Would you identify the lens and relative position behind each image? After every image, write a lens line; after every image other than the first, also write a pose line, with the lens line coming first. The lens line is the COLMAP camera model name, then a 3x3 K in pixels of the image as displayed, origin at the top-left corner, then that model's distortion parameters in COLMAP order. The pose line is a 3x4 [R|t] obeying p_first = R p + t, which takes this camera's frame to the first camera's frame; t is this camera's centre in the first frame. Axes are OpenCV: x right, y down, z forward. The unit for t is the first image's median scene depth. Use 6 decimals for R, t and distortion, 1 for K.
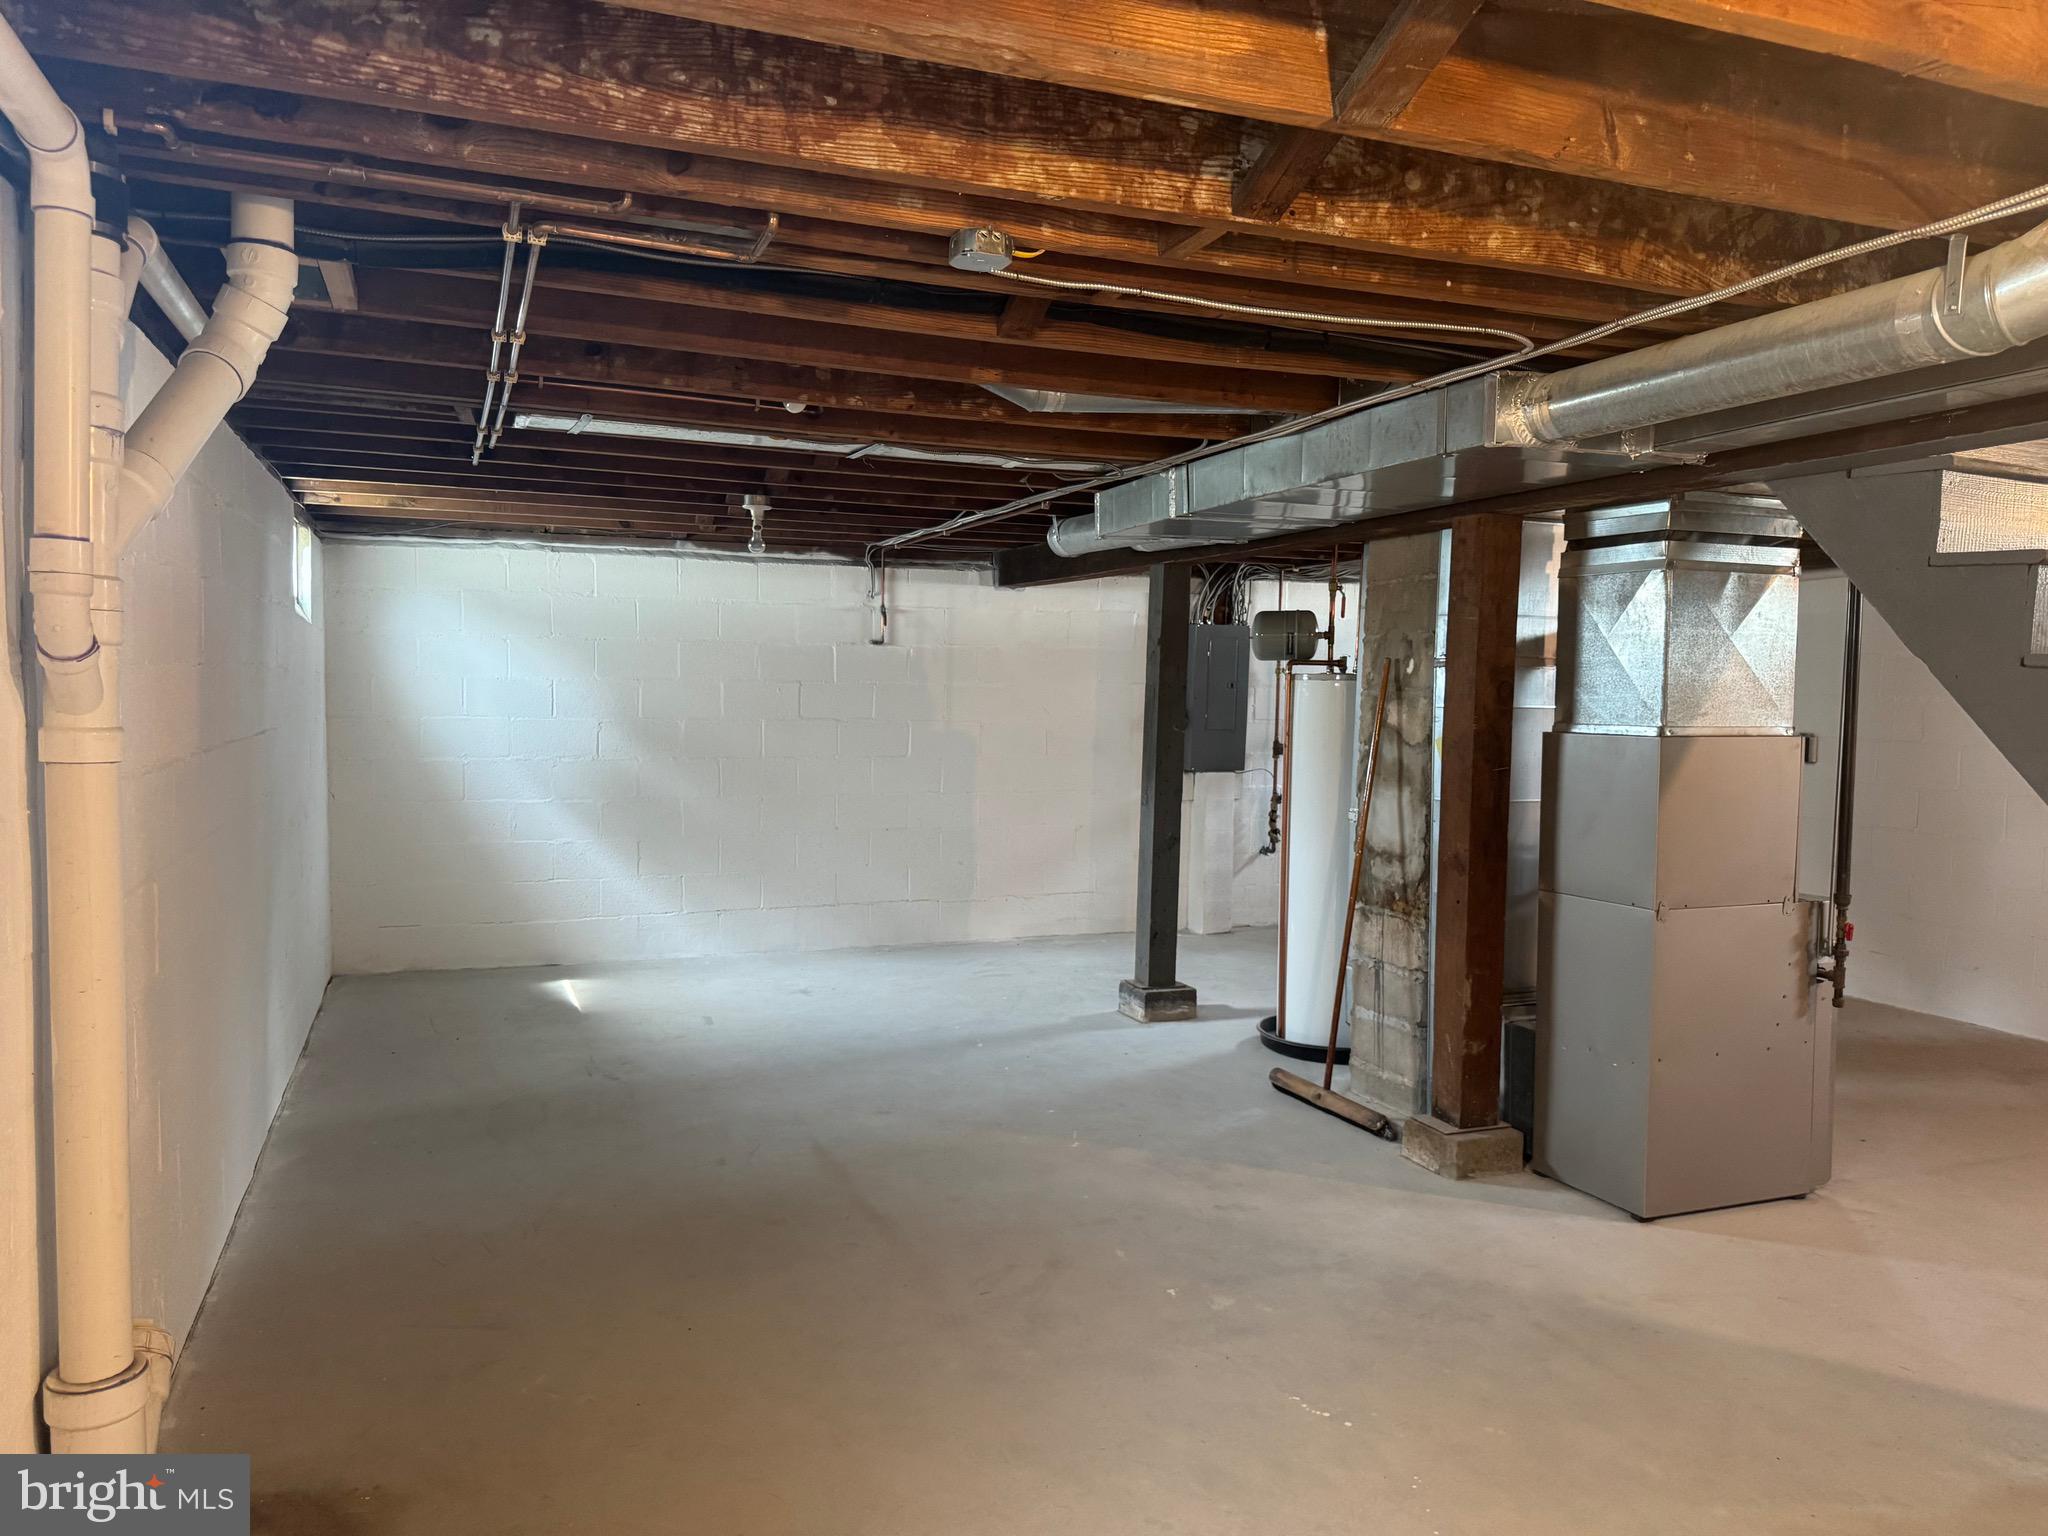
lens RADIAL K [[1454.1, 0, 1035.3], [0, 1454.1, 767.0], [0, 0, 1]] dist [0.041099, -0.055668]
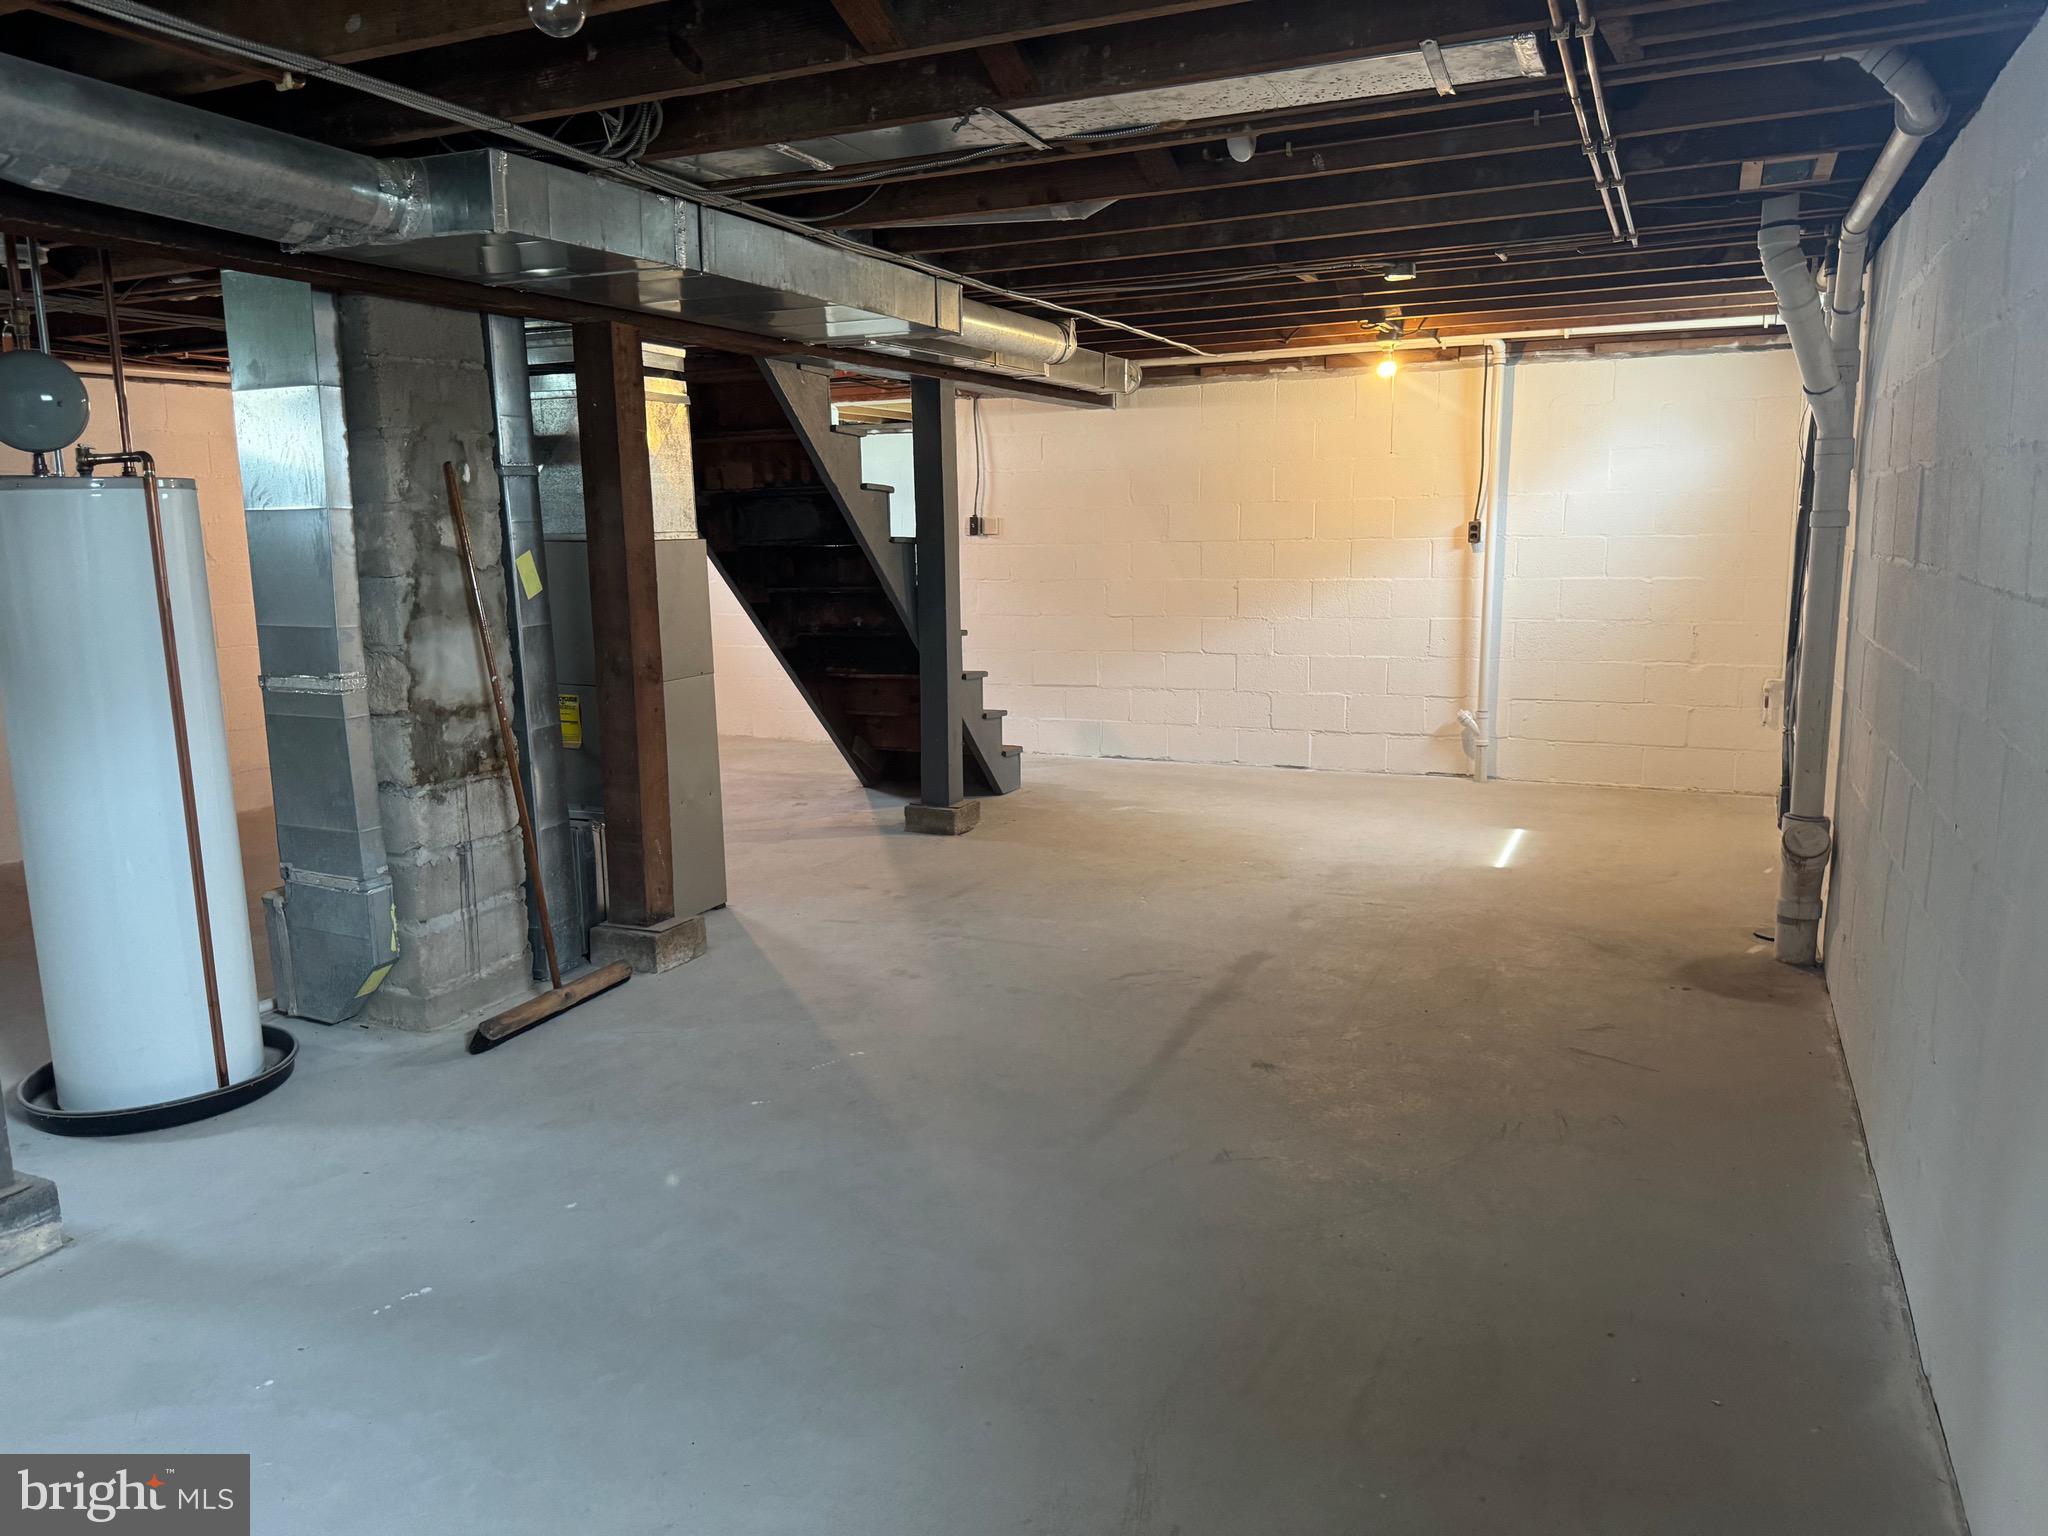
lens RADIAL K [[1454.1, 0, 1032.1], [0, 1454.1, 779.2], [0, 0, 1]] dist [0.041099, -0.055668]
pose [[-0.701950, -0.128385, 0.700559, -0.563789], [0.047132, 0.973090, 0.225555, -0.071834], [-0.710665, 0.191347, -0.677010, 1.354437]]
